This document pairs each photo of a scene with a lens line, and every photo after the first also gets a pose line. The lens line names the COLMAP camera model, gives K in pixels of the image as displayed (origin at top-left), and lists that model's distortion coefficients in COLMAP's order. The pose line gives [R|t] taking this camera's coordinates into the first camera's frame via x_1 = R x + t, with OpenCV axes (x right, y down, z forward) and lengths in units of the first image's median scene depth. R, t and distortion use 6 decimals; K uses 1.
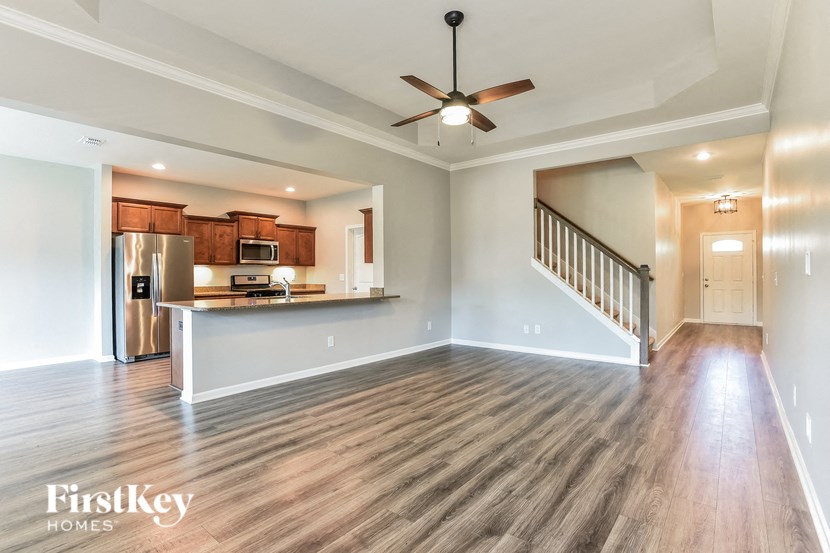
lens RADIAL K [[403.8, 0, 415.9], [0, 403.8, 275.1], [0, 0, 1]] dist [-0.002072, 0.001058]
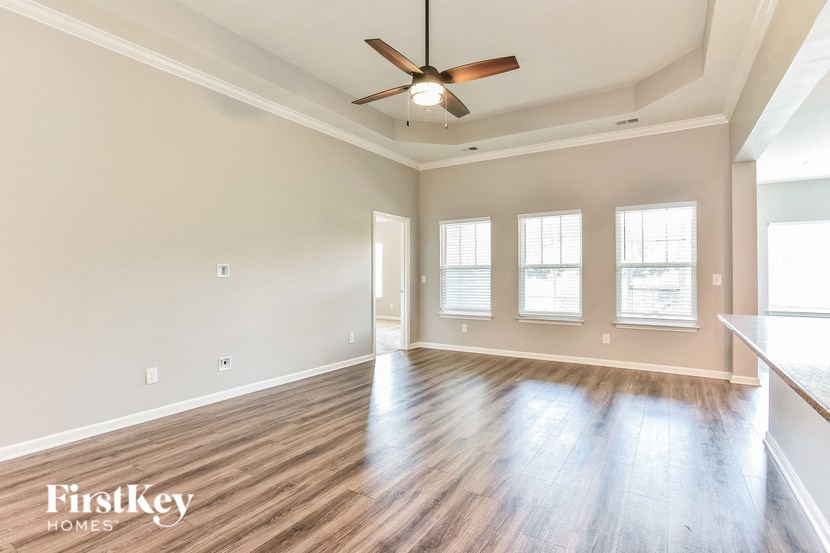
lens RADIAL K [[403.8, 0, 414.9], [0, 403.8, 275.8], [0, 0, 1]] dist [-0.002072, 0.001058]
pose [[-0.994090, 0.003088, -0.108513, 0.228280], [0.002677, 0.999989, 0.003929, -0.005986], [0.108523, 0.003615, -0.994087, 1.912447]]
